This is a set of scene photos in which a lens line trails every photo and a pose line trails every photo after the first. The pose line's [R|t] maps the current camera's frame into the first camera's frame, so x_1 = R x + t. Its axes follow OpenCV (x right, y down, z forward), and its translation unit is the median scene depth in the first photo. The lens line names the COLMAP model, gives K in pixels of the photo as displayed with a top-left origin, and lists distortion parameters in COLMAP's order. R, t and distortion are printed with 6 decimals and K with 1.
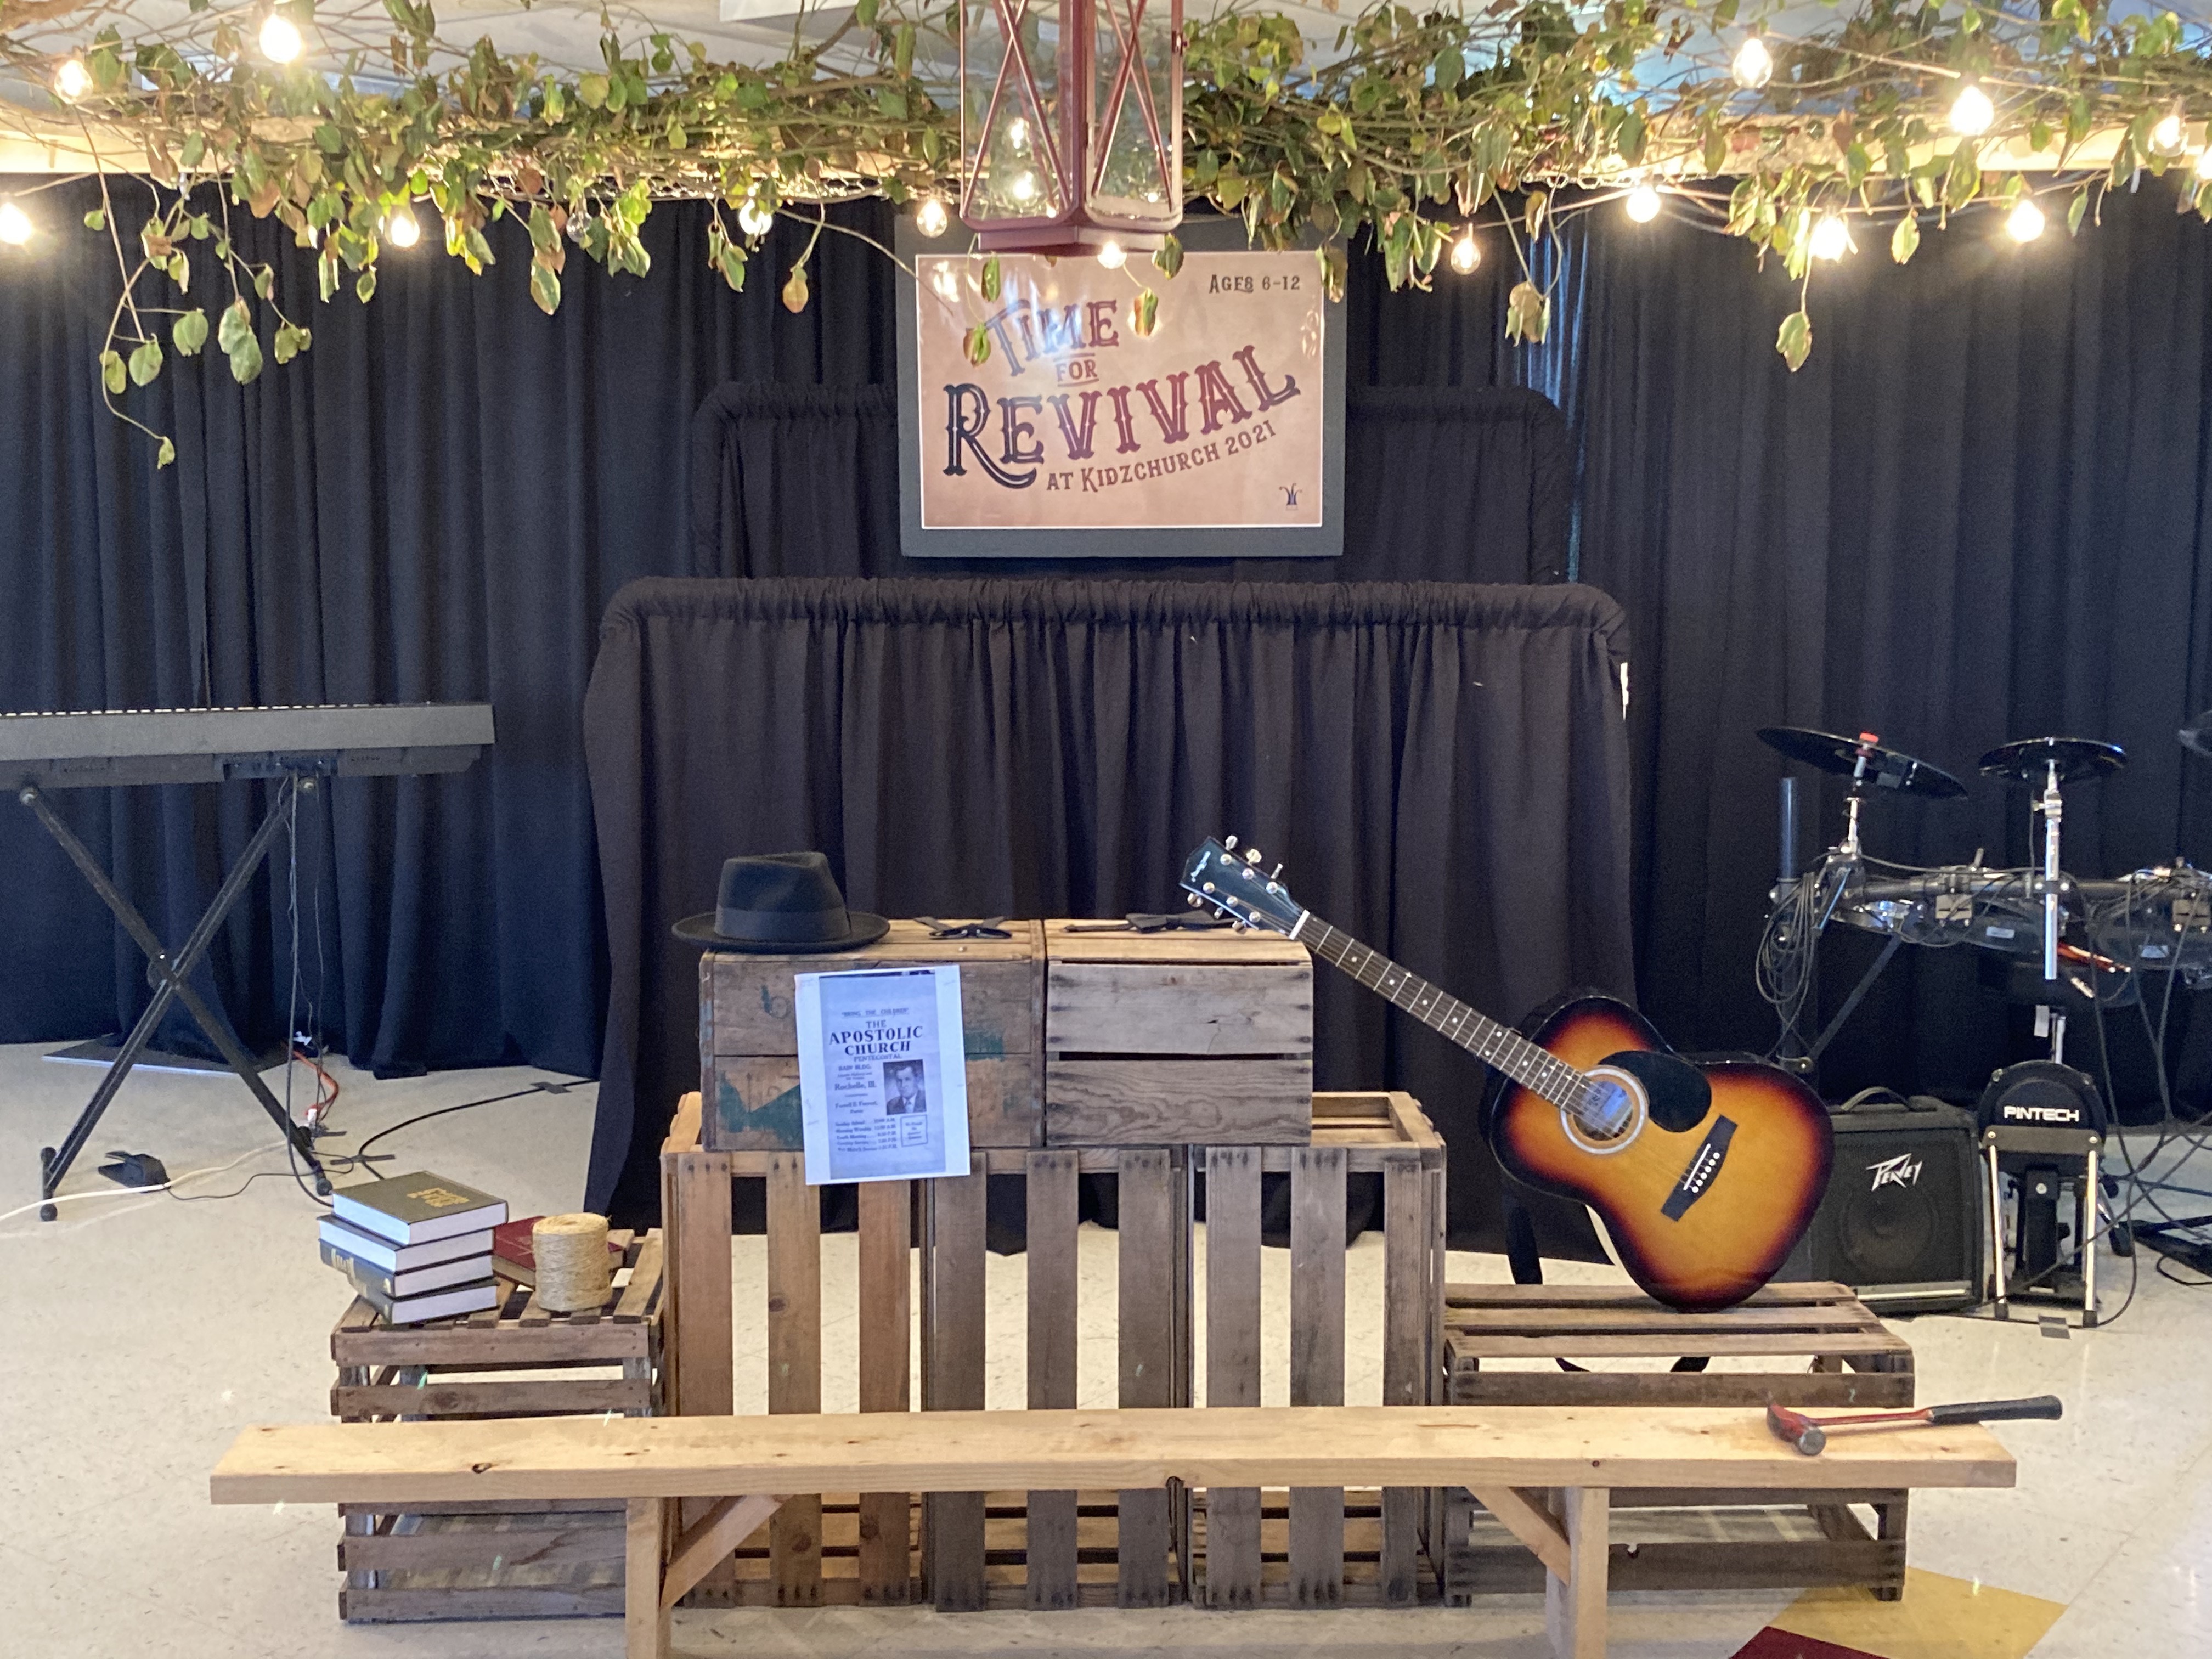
lens RADIAL K [[2748.6, 0, 1089.0], [0, 2748.6, 819.1], [0, 0, 1]] dist [0.077374, 0.000000]
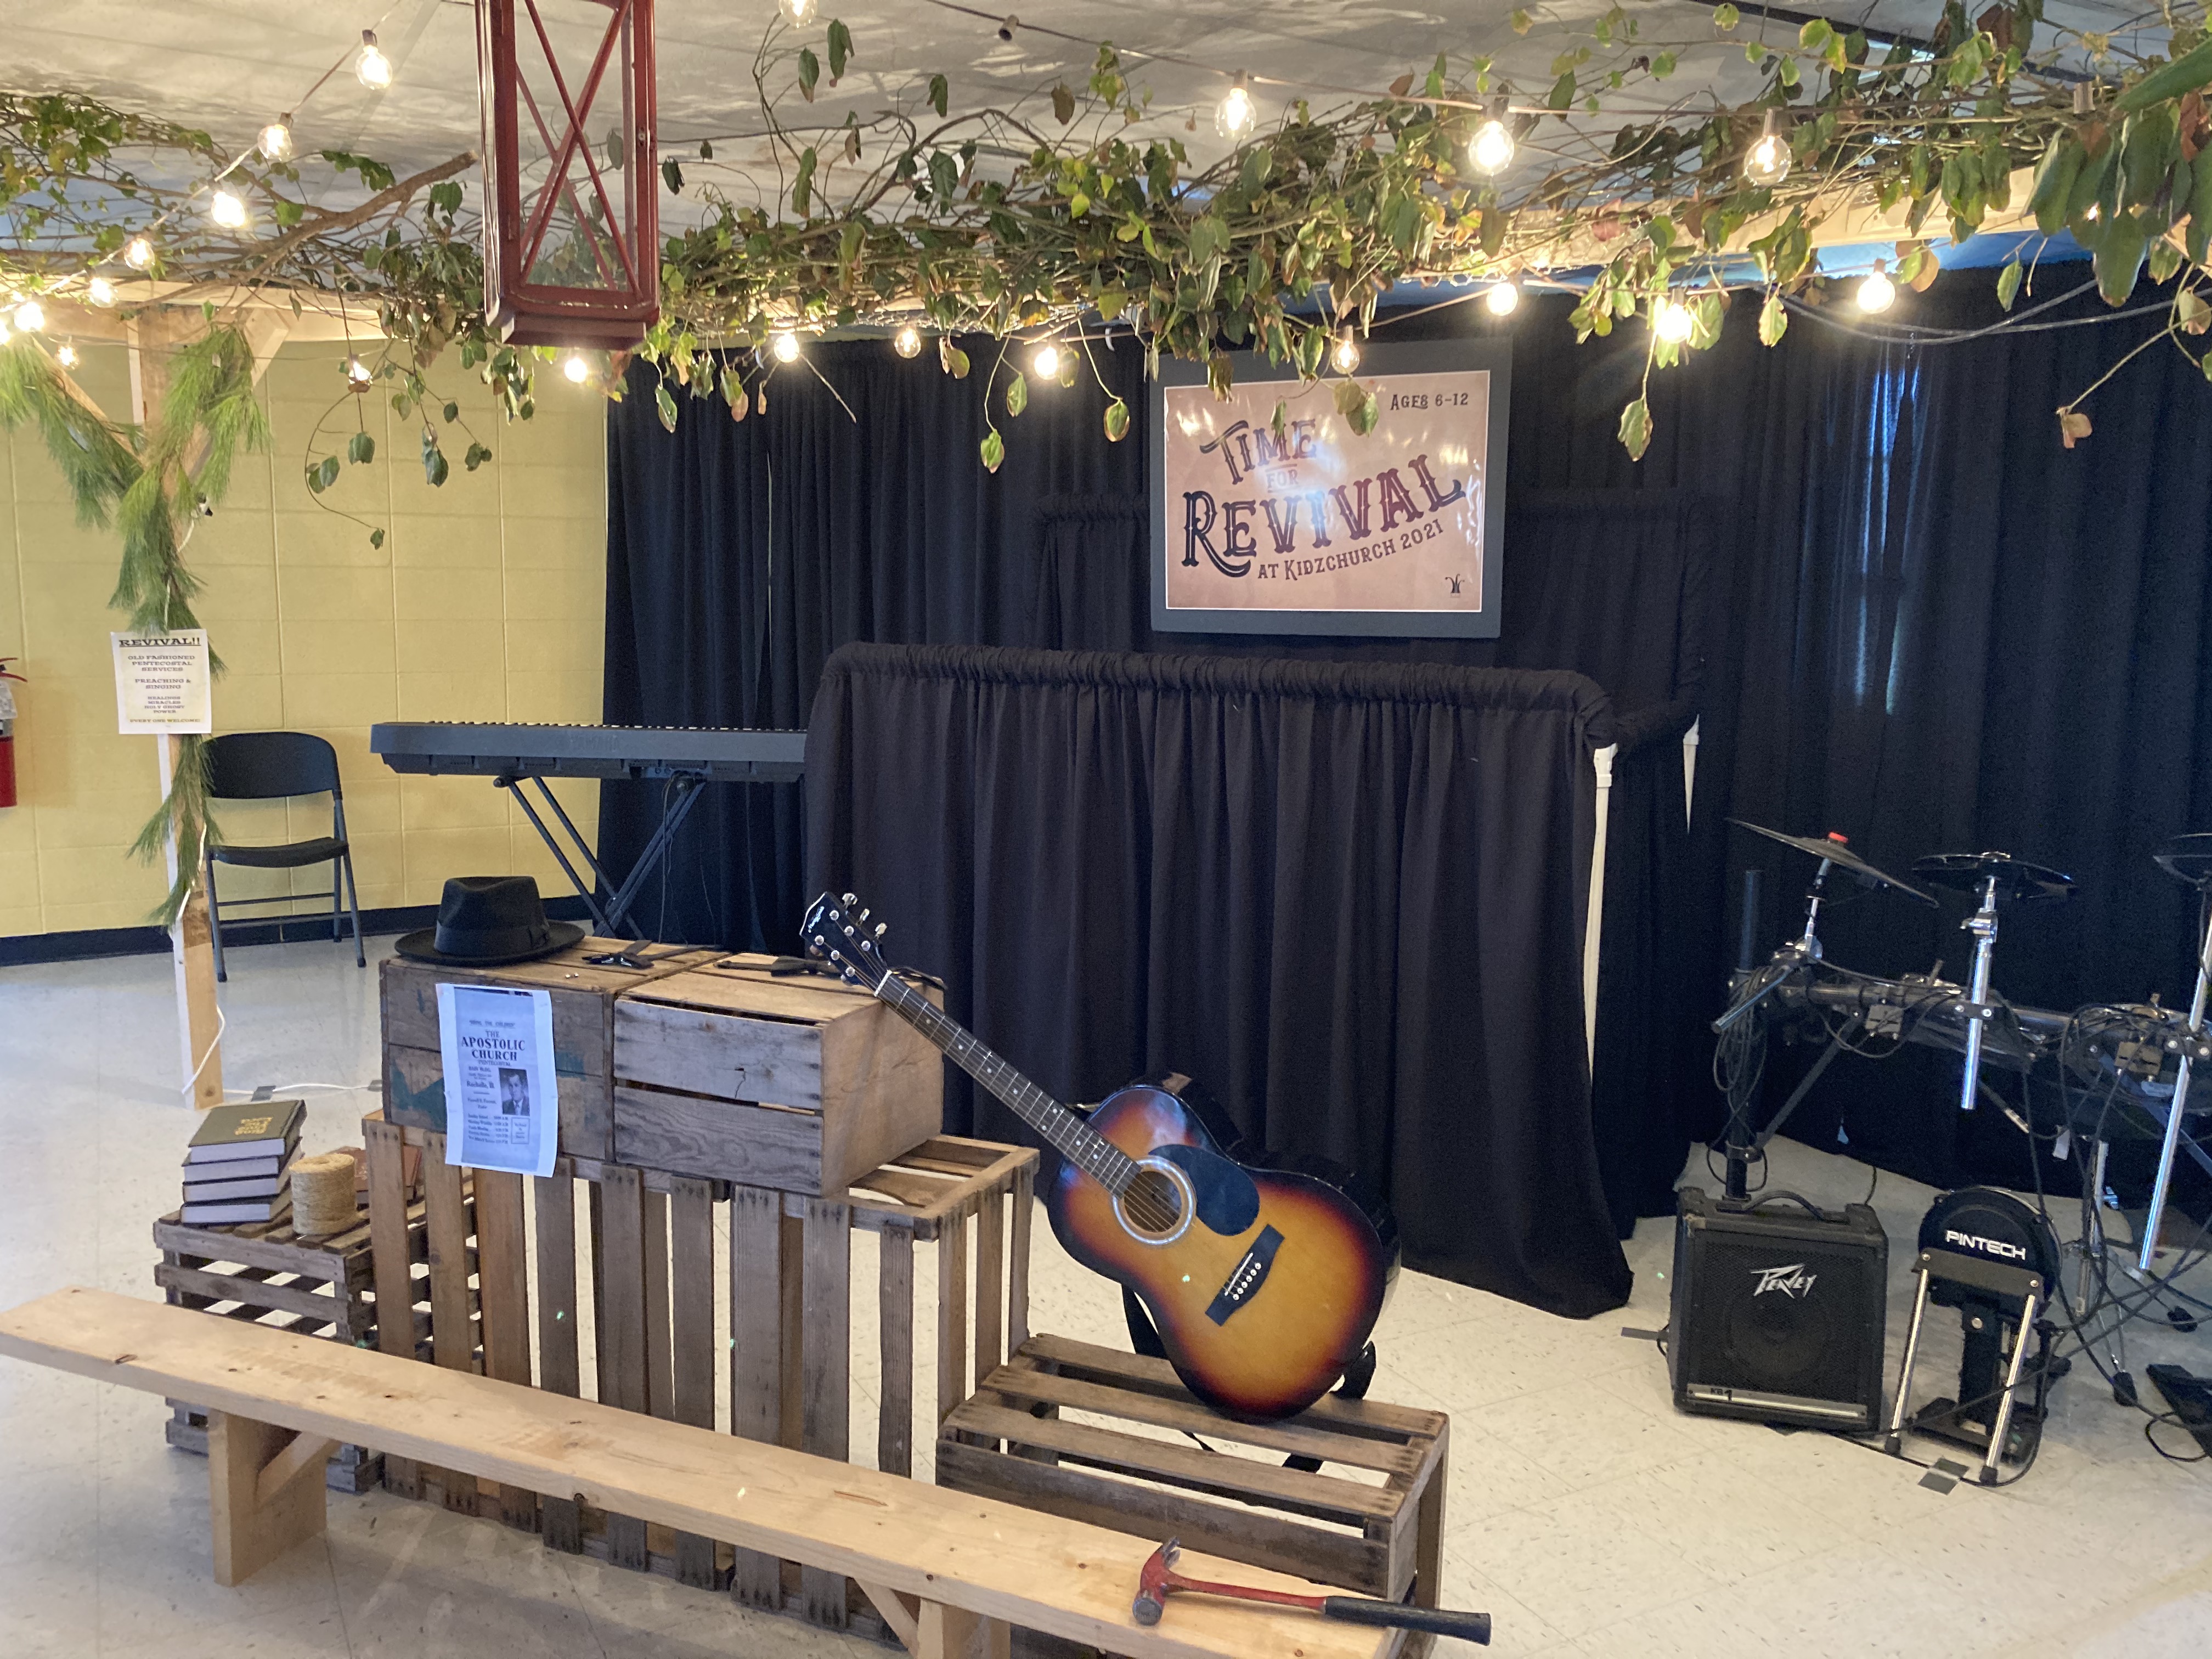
lens RADIAL K [[1830.9, 0, 1030.5], [0, 1830.9, 828.3], [0, 0, 1]] dist [0.018939, 0.040054]
pose [[0.896660, 0.070692, -0.437040, 0.324971], [-0.064359, 0.997496, 0.029305, -0.034417], [0.438018, 0.001851, 0.898964, 0.295521]]
